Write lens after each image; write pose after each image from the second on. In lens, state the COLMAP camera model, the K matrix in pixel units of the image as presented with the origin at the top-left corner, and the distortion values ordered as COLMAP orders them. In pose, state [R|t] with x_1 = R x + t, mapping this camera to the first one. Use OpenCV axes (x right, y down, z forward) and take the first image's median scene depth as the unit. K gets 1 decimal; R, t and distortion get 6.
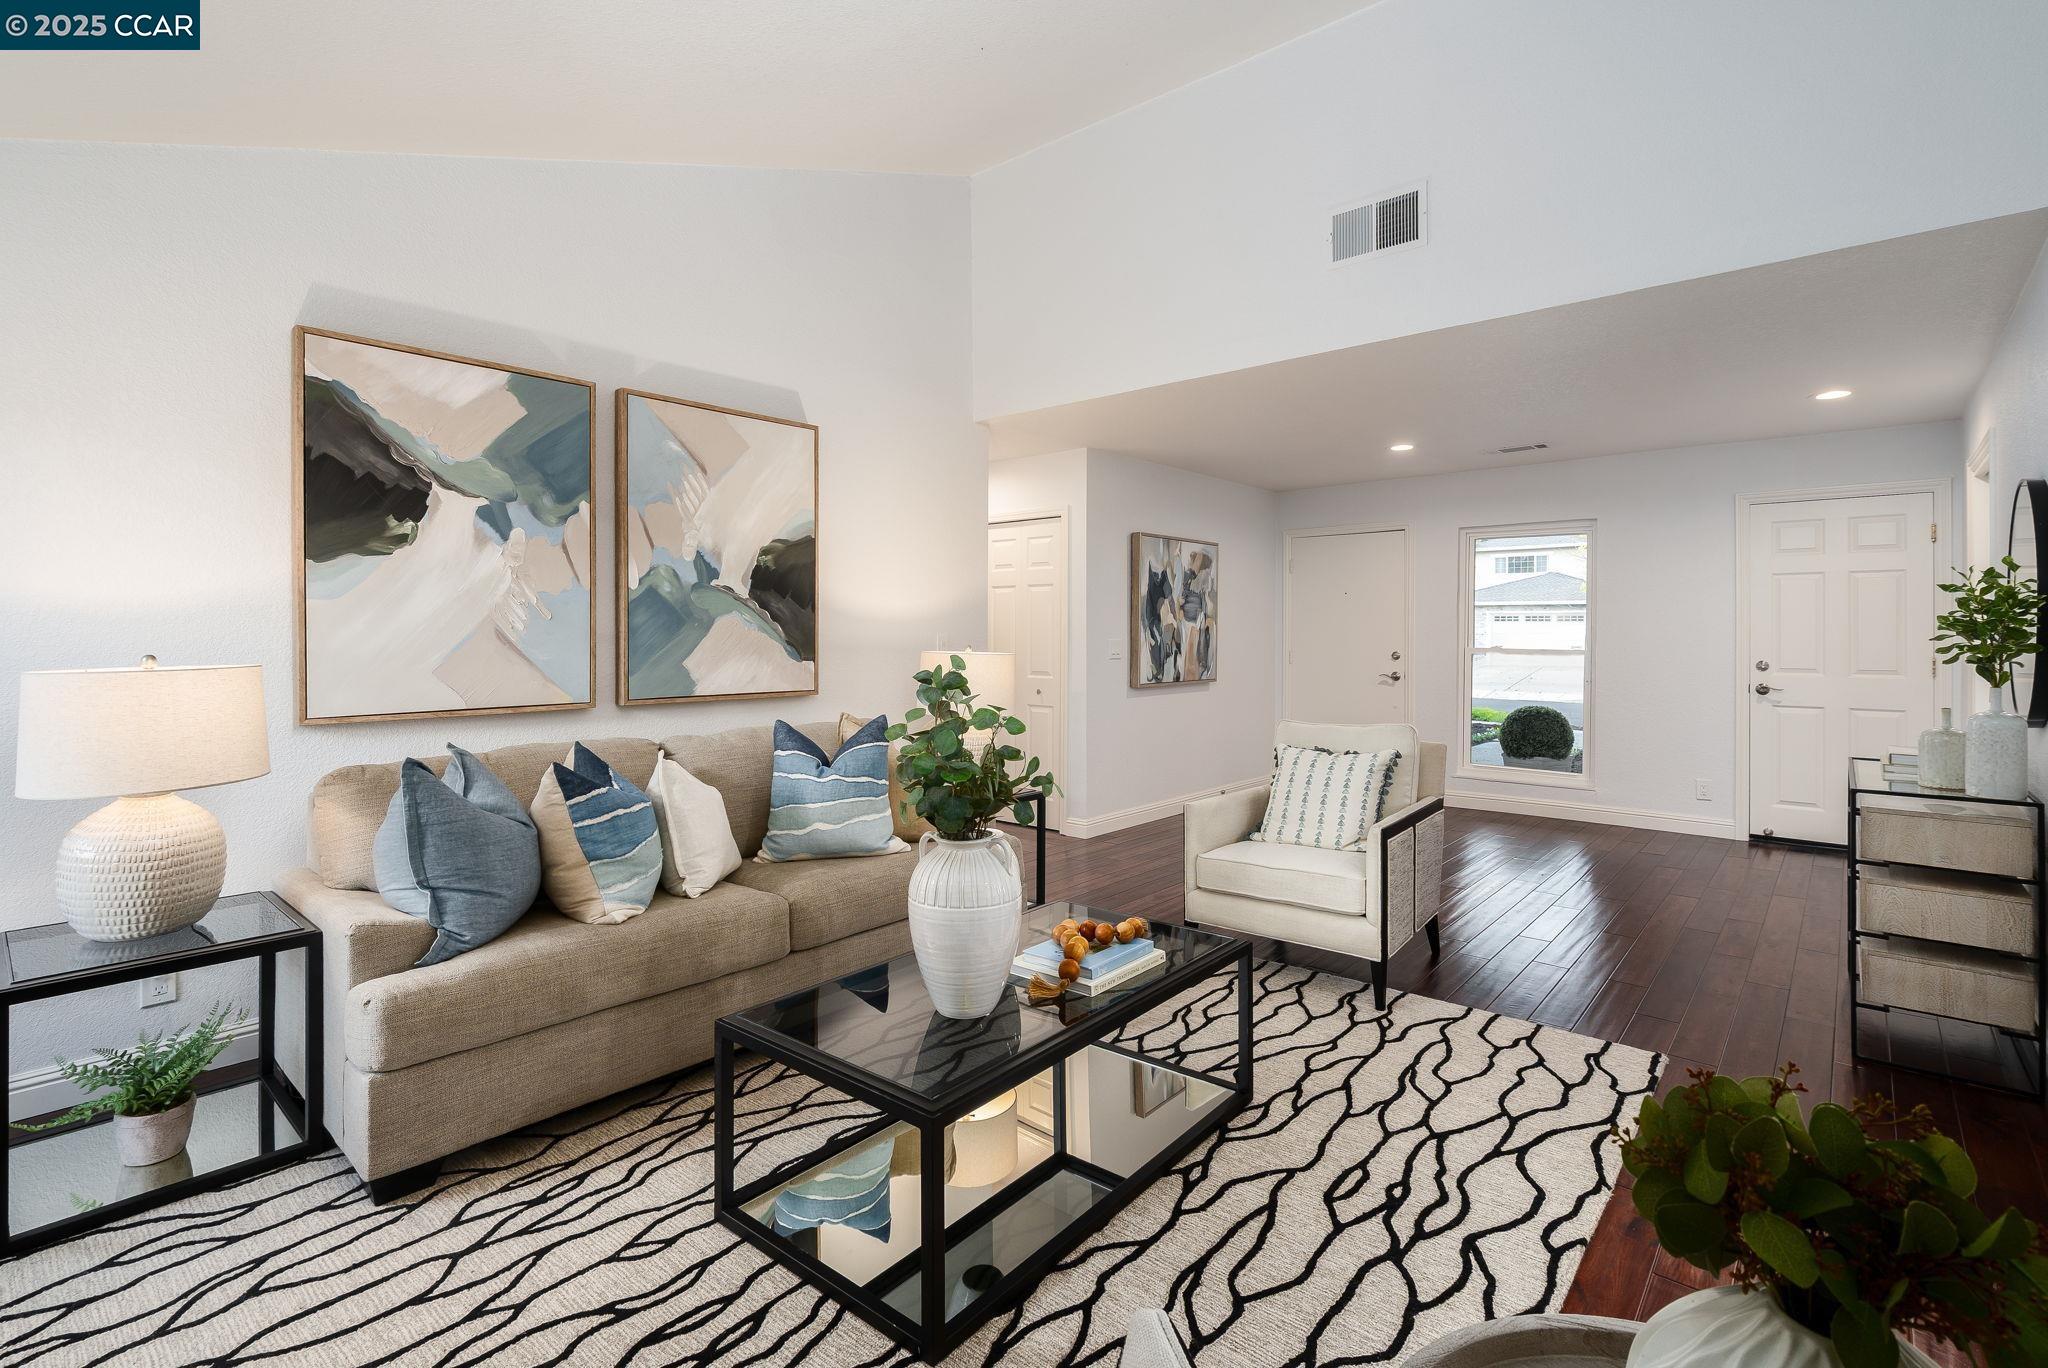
lens RADIAL K [[953.2, 0, 1026.7], [0, 953.2, 612.6], [0, 0, 1]] dist [-0.002894, 0.000305]
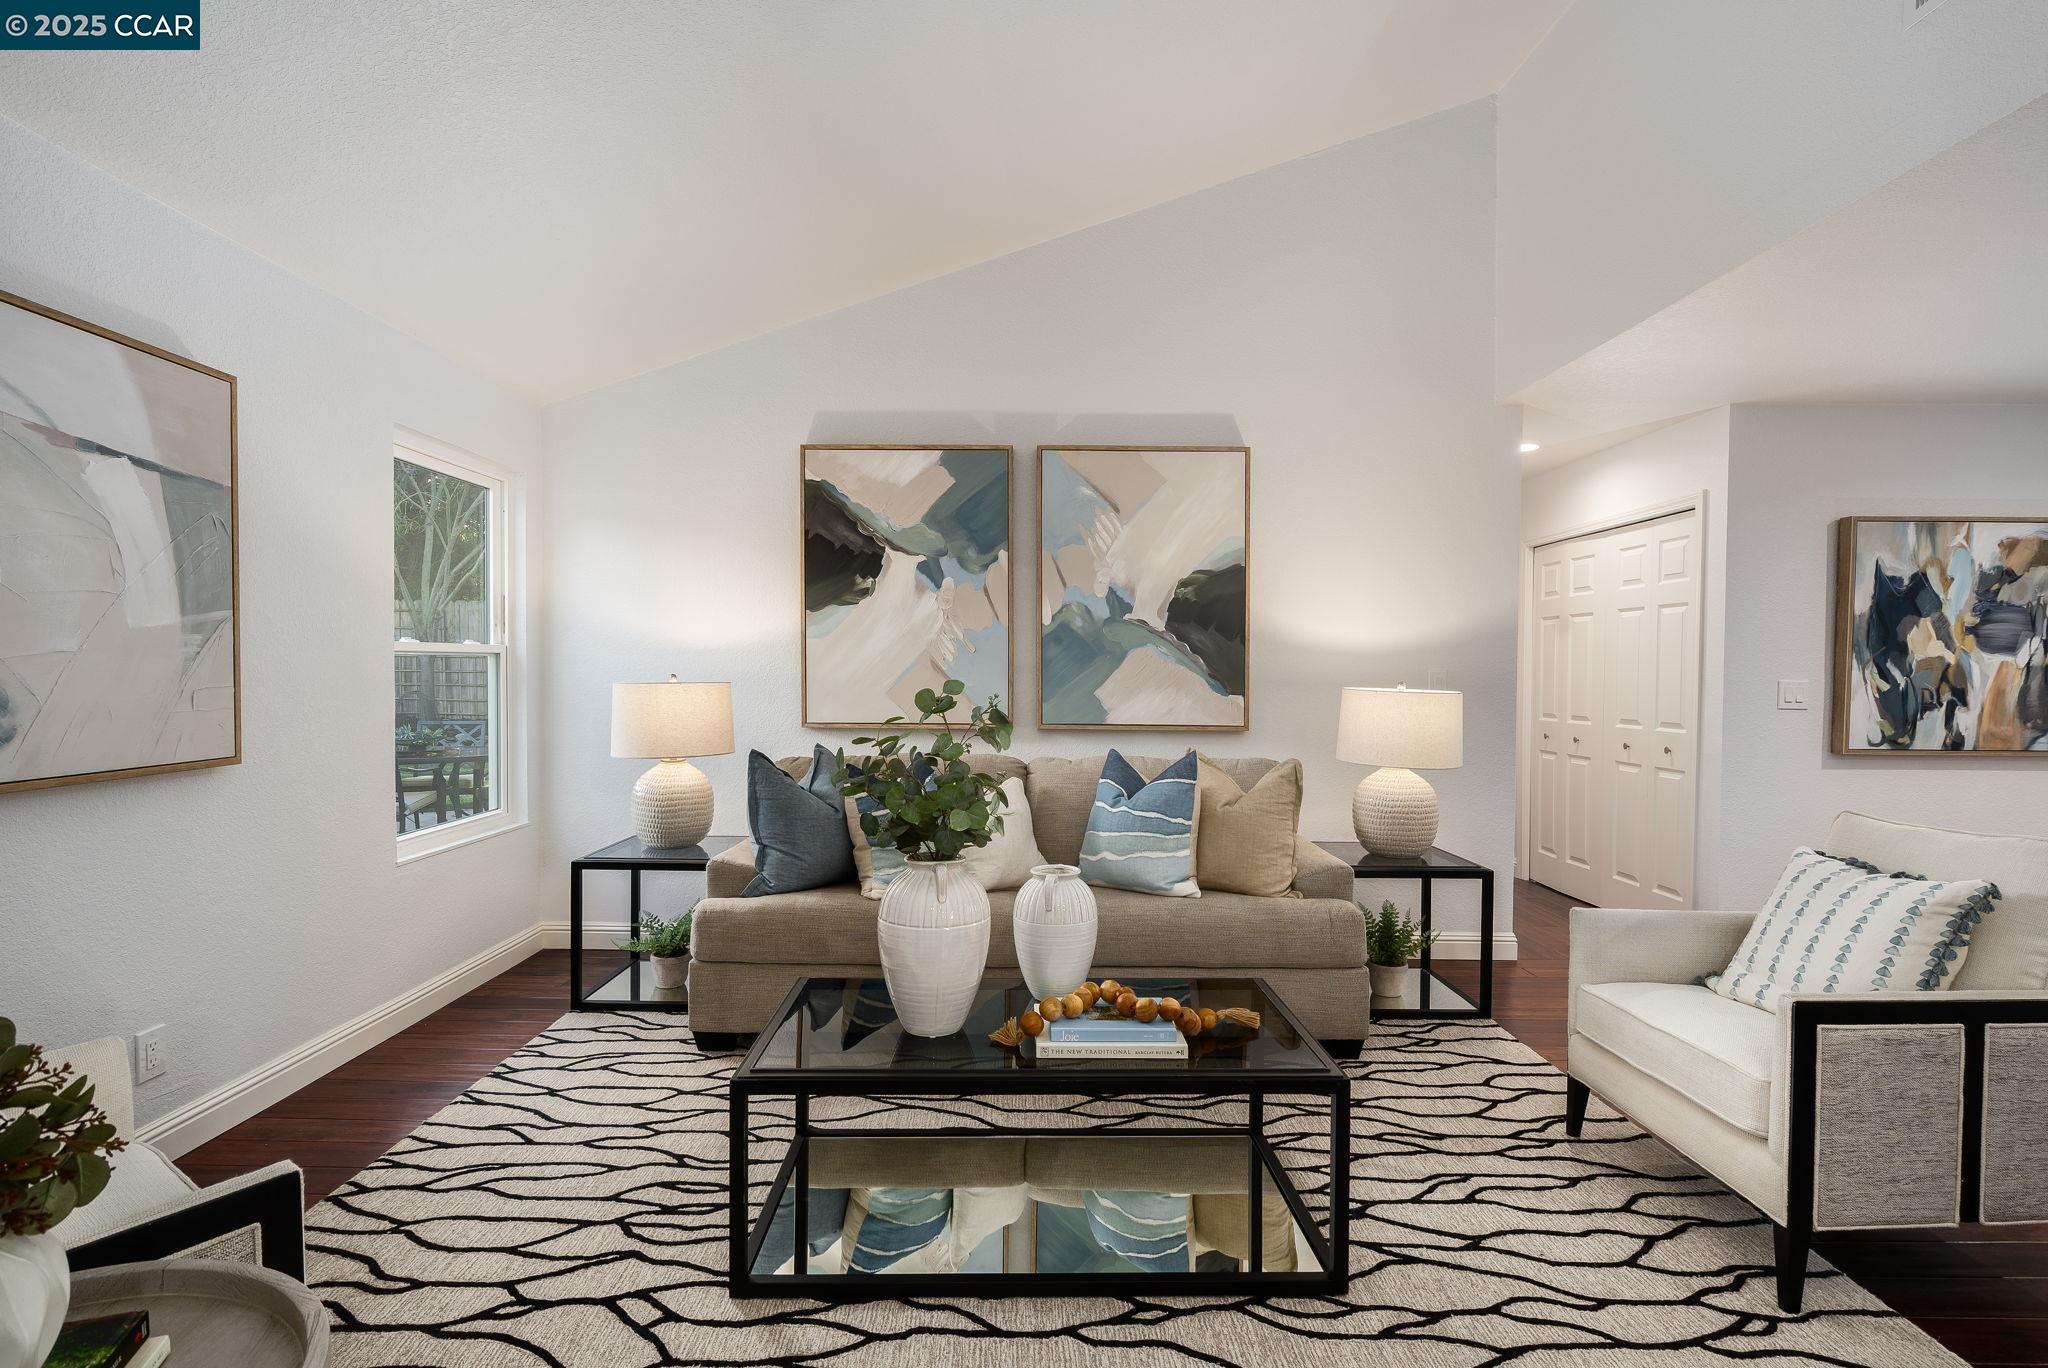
lens RADIAL K [[993.2, 0, 1026.5], [0, 993.2, 674.8], [0, 0, 1]] dist [-0.005417, 0.005630]
pose [[0.654175, 0.008343, -0.756297, 0.491866], [0.007609, 0.999816, 0.017612, 0.014144], [0.756305, -0.017276, 0.653991, 0.242593]]
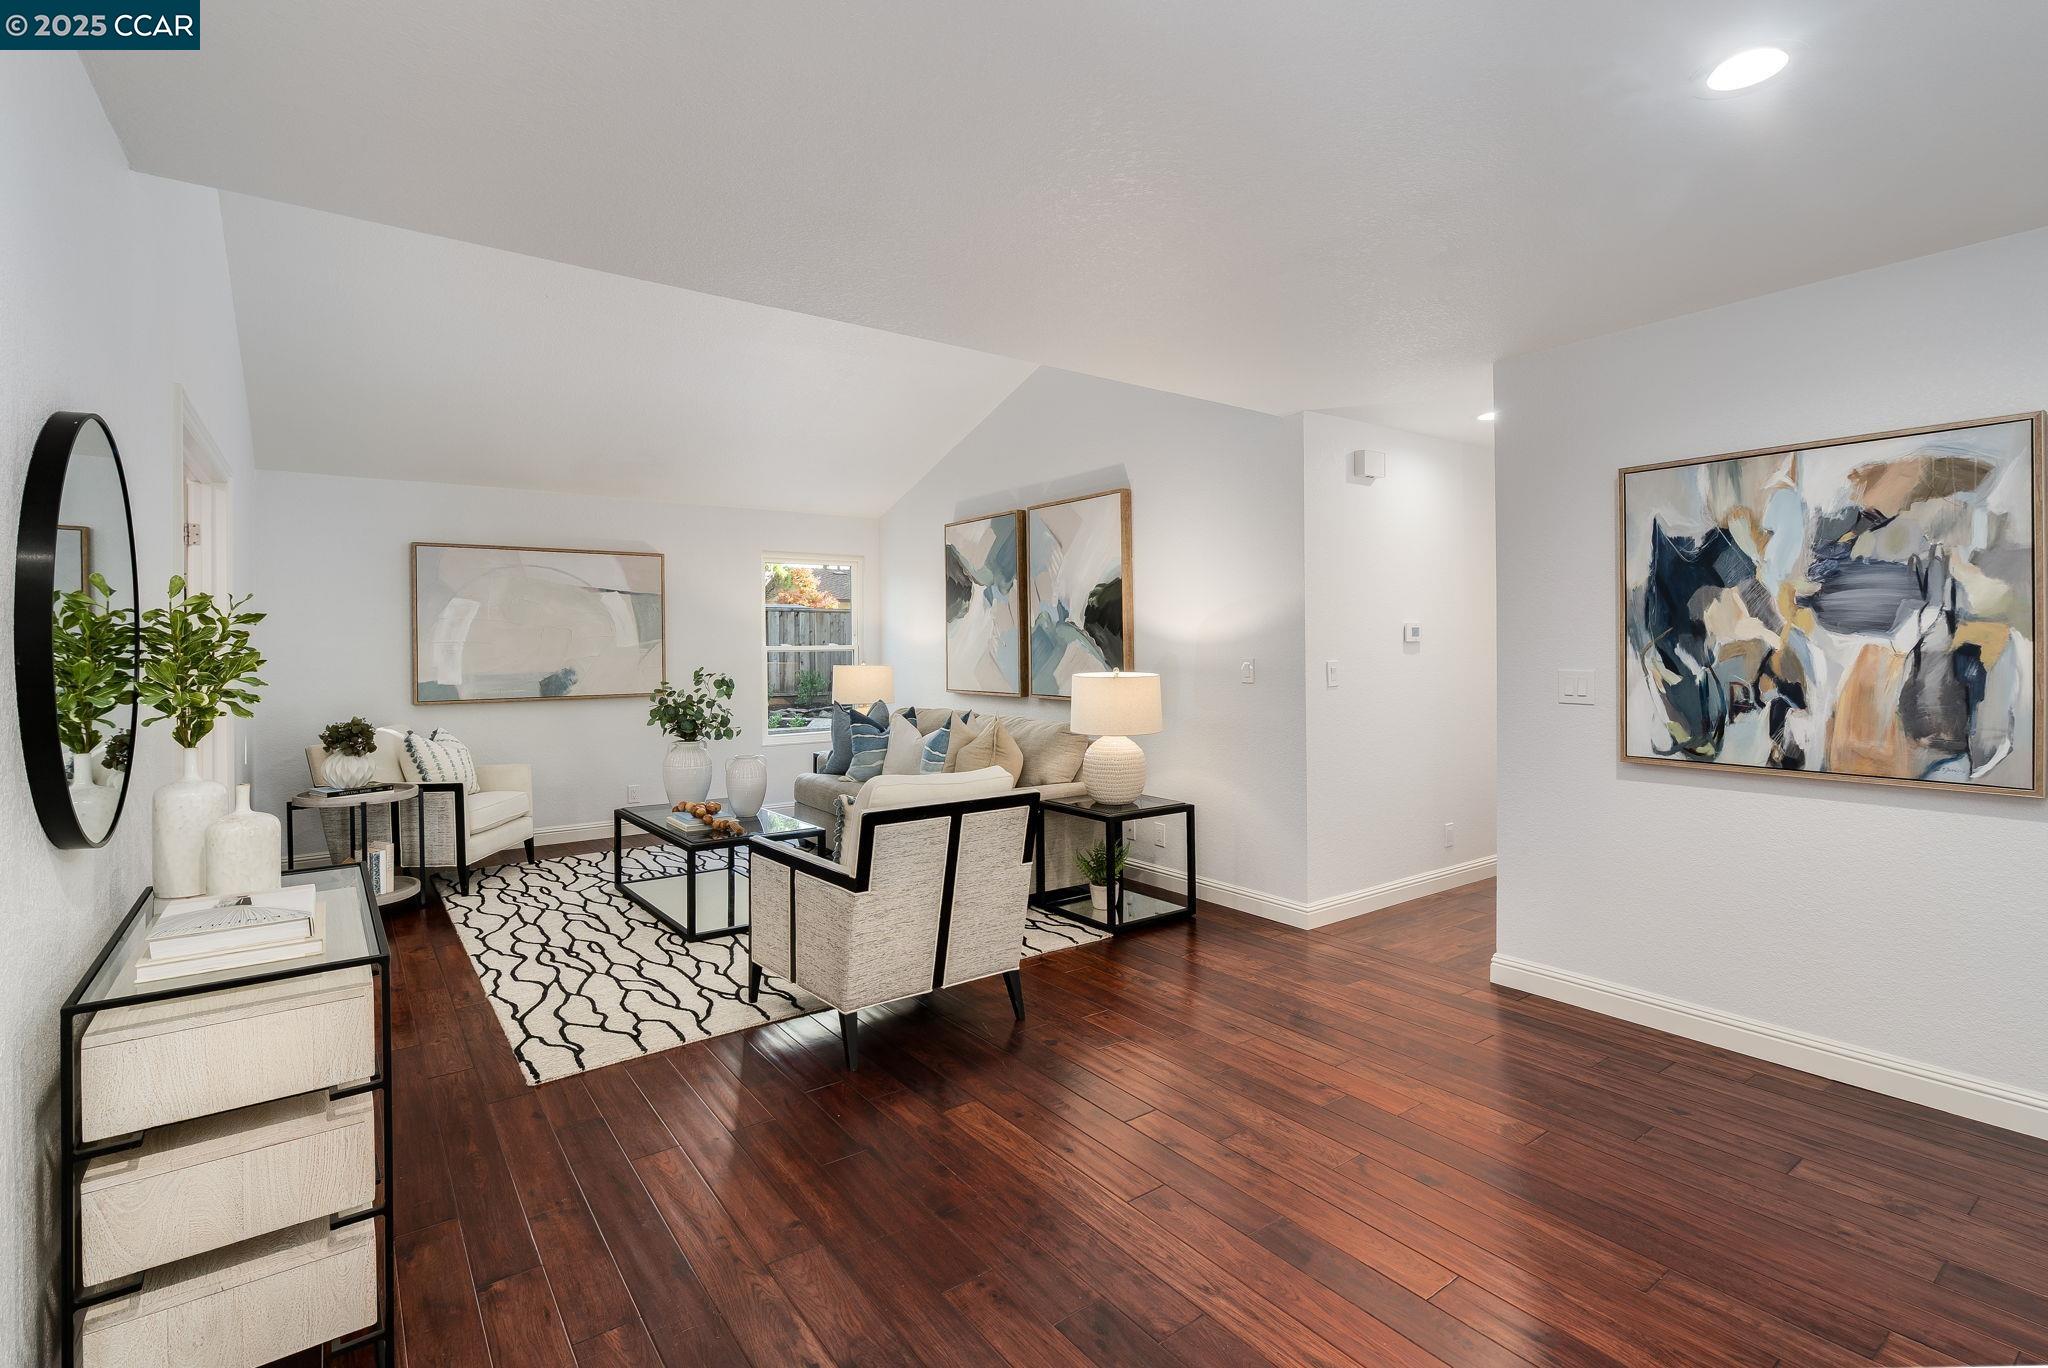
lens RADIAL K [[953.2, 0, 1026.7], [0, 953.2, 612.6], [0, 0, 1]] dist [-0.002894, 0.000305]
pose [[-0.219271, -0.031377, -0.975159, 1.316449], [0.025490, 0.998957, -0.037875, 0.013443], [0.975331, -0.033161, -0.218243, 1.477446]]
